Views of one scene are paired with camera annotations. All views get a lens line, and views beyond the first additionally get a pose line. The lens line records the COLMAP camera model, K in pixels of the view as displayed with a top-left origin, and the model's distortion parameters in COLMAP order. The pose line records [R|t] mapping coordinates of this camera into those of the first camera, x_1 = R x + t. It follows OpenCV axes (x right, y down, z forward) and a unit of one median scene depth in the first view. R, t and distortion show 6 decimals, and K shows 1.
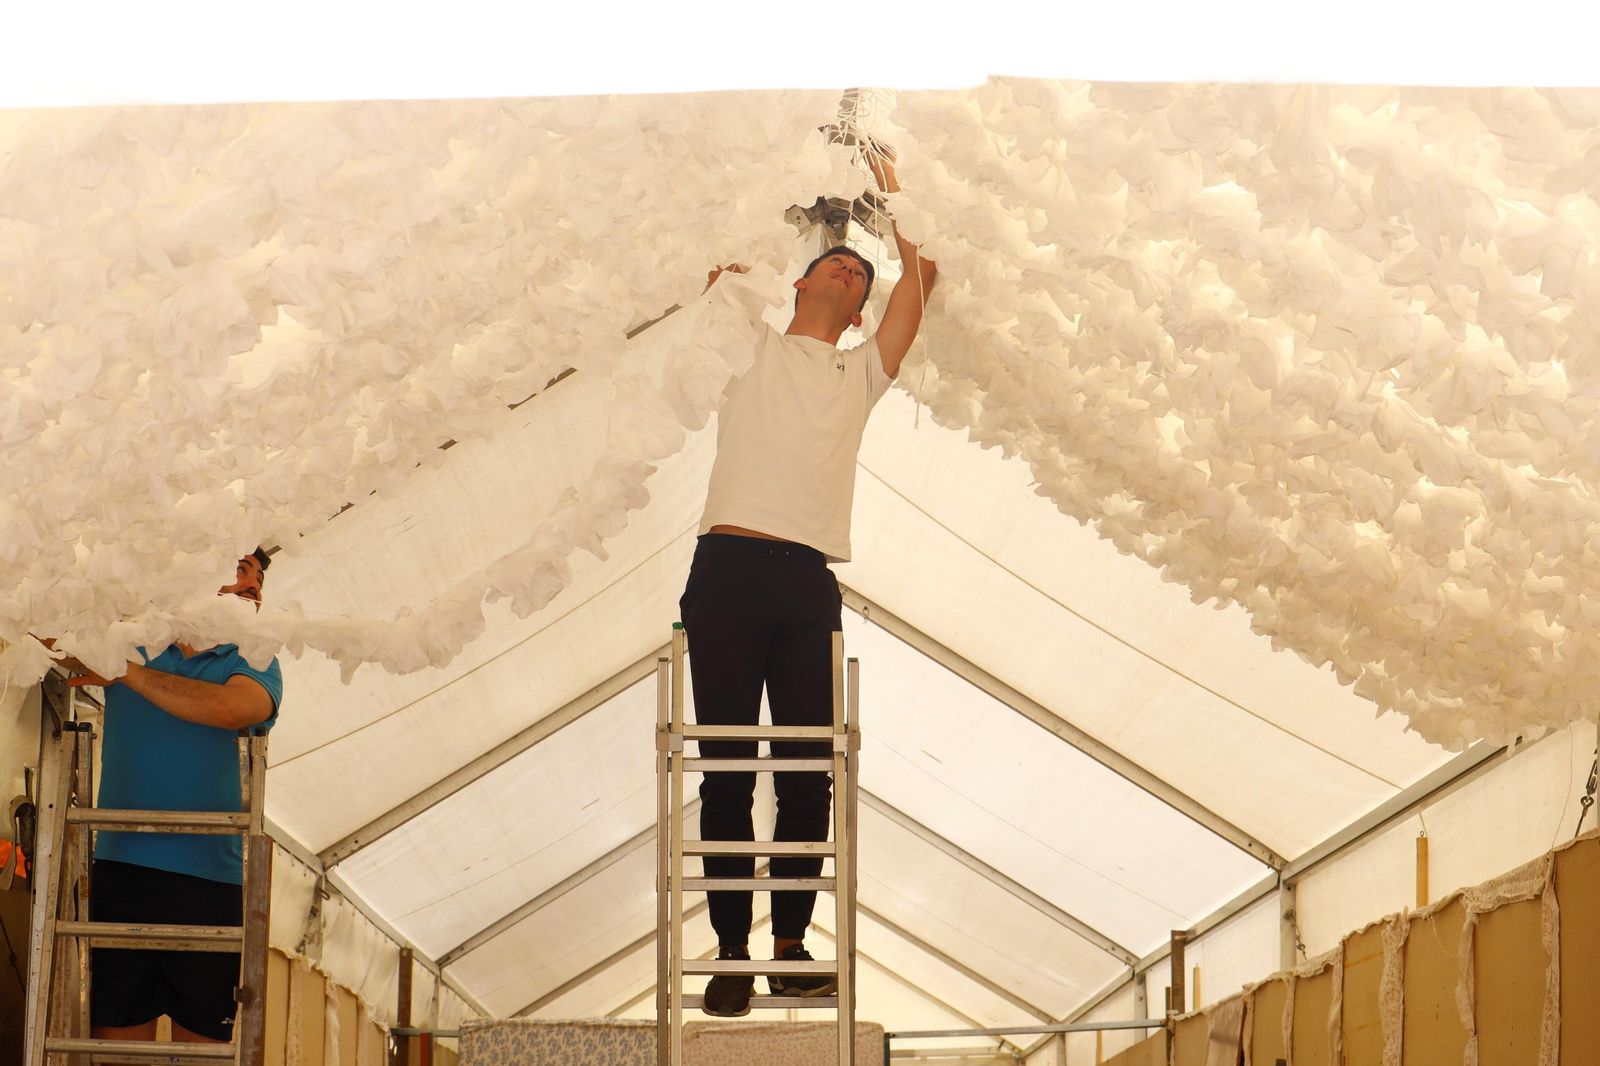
lens RADIAL K [[3265.1, 0, 800.0], [0, 3265.1, 533.0], [0, 0, 1]] dist [-0.323274, 0.033741]
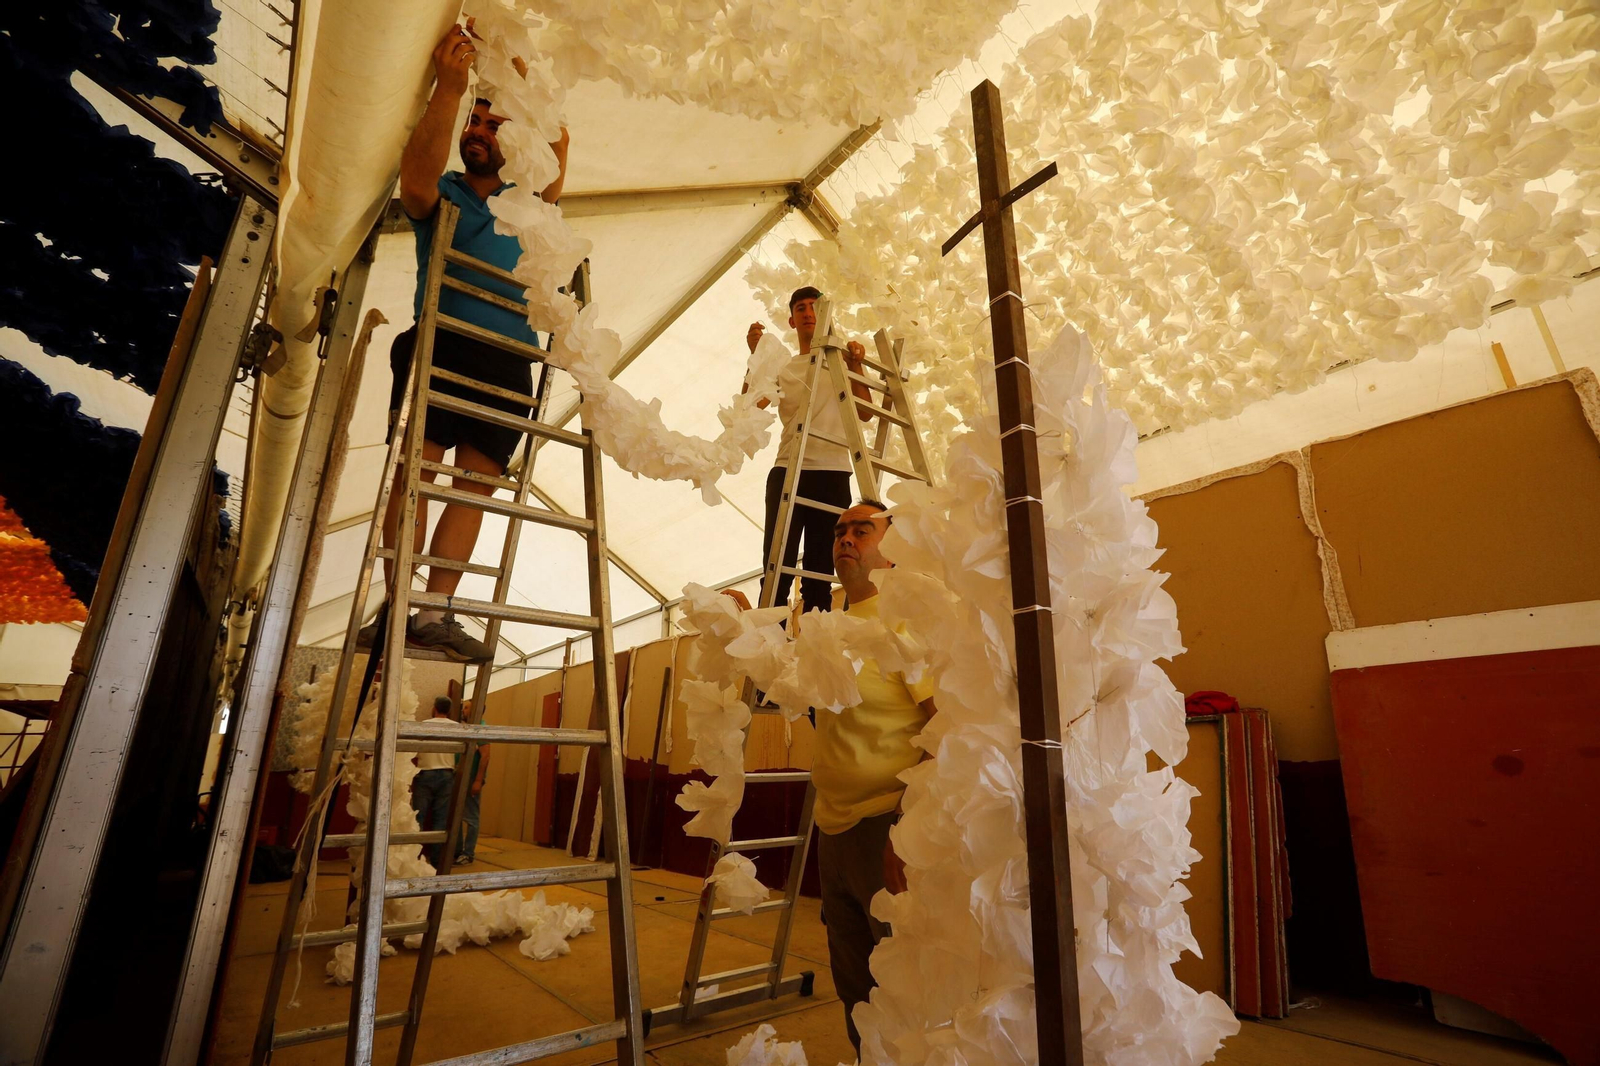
lens RADIAL K [[724.1, 0, 796.6], [0, 724.1, 536.0], [0, 0, 1]] dist [-0.070069, 0.027879]
pose [[0.789534, 0.181436, 0.586274, -0.203929], [-0.112468, 0.981897, -0.152411, 0.176391], [-0.603314, 0.054397, 0.795646, 0.546404]]
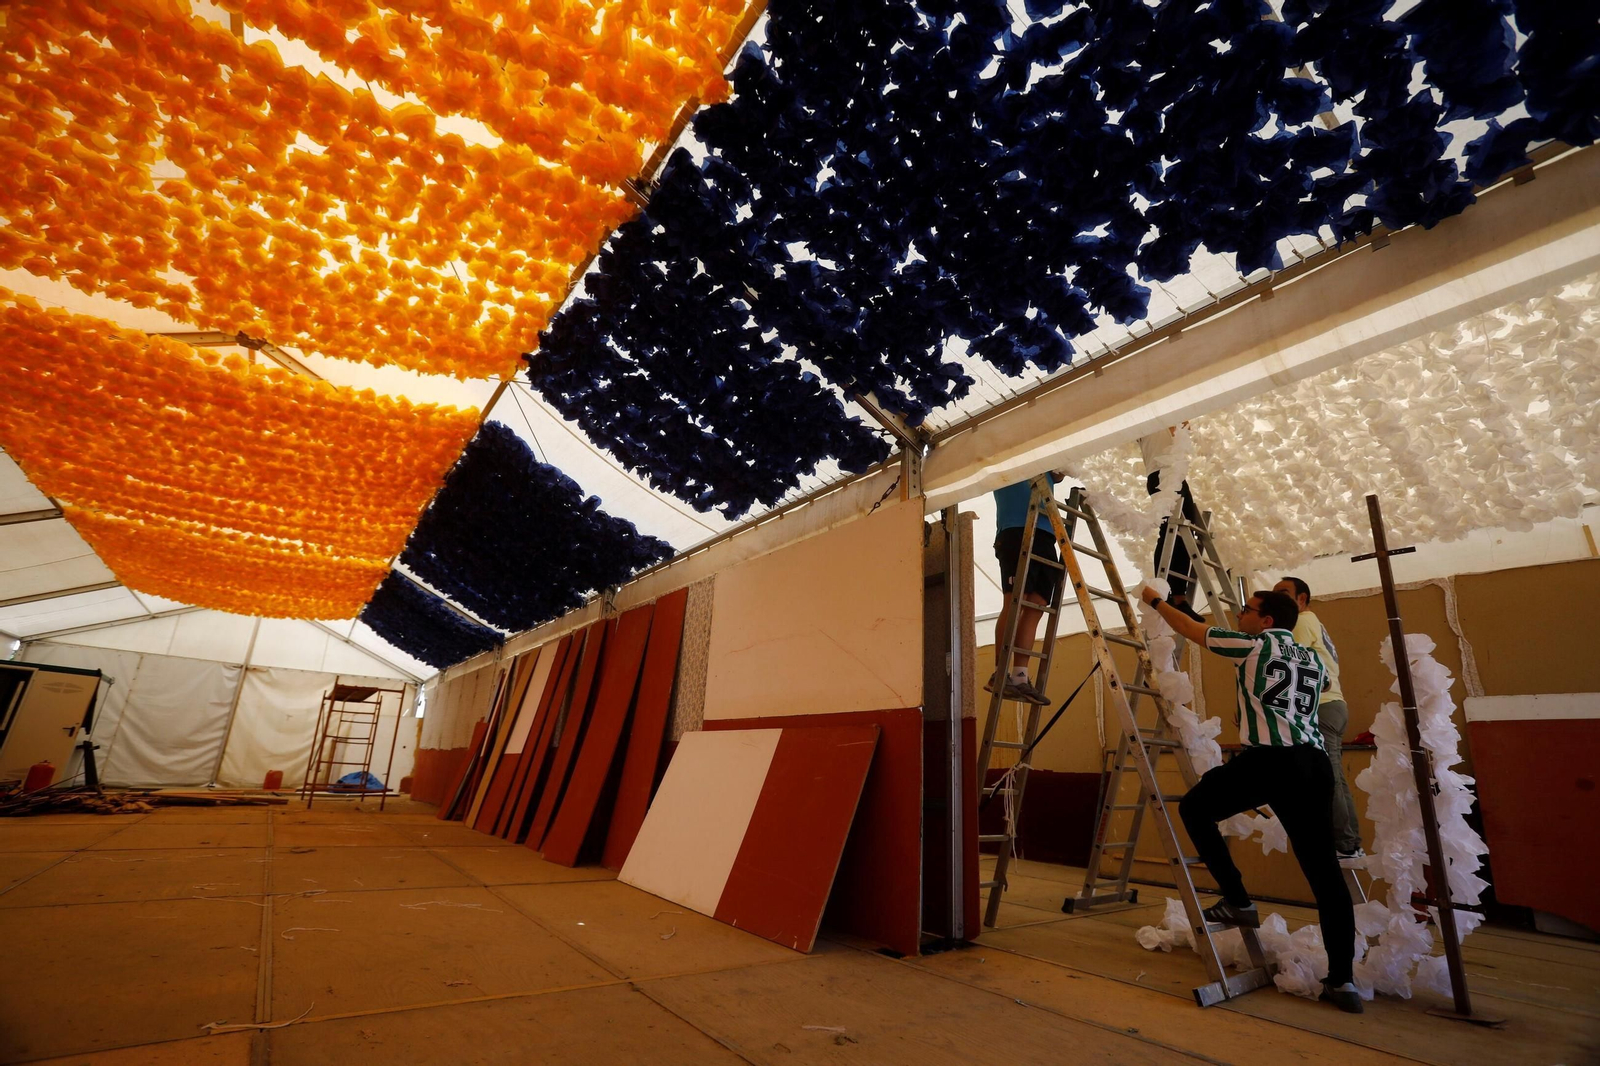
lens RADIAL K [[721.7, 0, 793.0], [0, 721.7, 538.7], [0, 0, 1]] dist [-0.071134, 0.026180]
pose [[0.820420, 0.212944, 0.530627, -0.533873], [-0.157808, 0.976343, -0.147821, 0.182636], [-0.549552, 0.037538, 0.834616, 0.499054]]
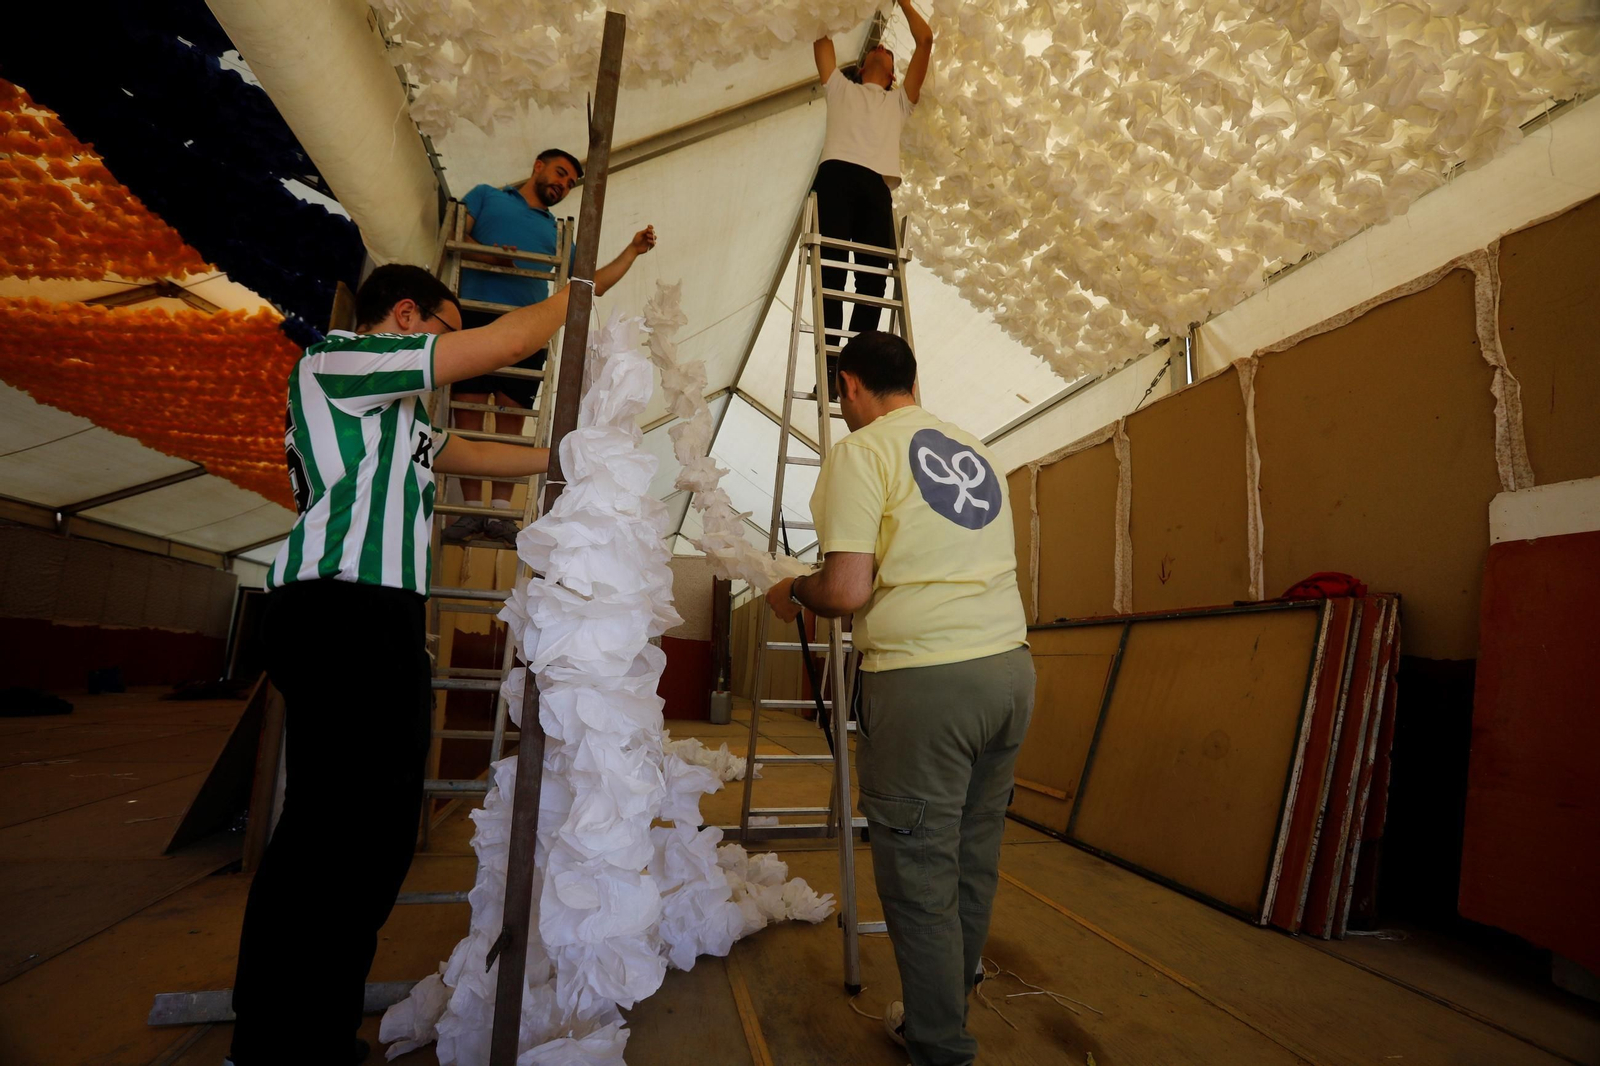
lens RADIAL K [[721.7, 0, 793.0], [0, 721.7, 538.7], [0, 0, 1]] dist [-0.071134, 0.026180]
pose [[0.977750, 0.069004, 0.198098, -0.090331], [-0.076741, 0.996549, 0.031641, 0.169291], [-0.195231, -0.046139, 0.979671, 0.466682]]
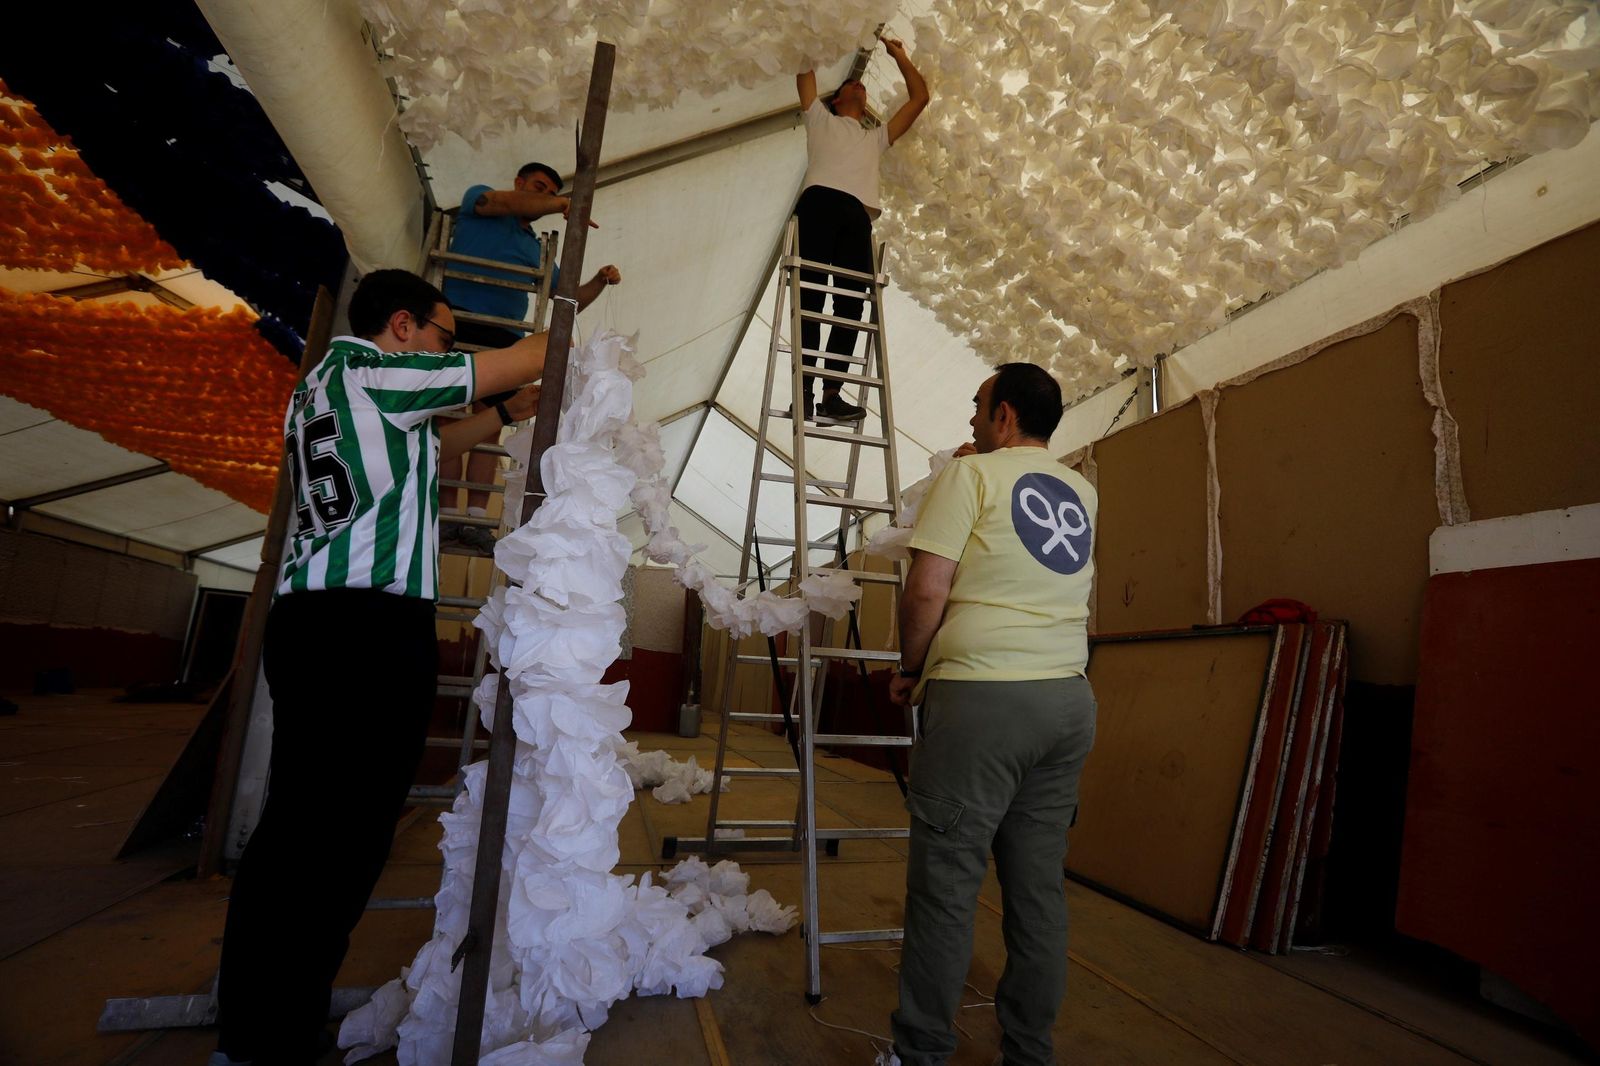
lens RADIAL K [[721.7, 0, 793.0], [0, 721.7, 538.7], [0, 0, 1]] dist [-0.071134, 0.026180]
pose [[0.968010, 0.098440, 0.230795, -0.090720], [-0.103121, 0.994634, 0.008277, 0.168717], [-0.228742, -0.031812, 0.972967, 0.461378]]
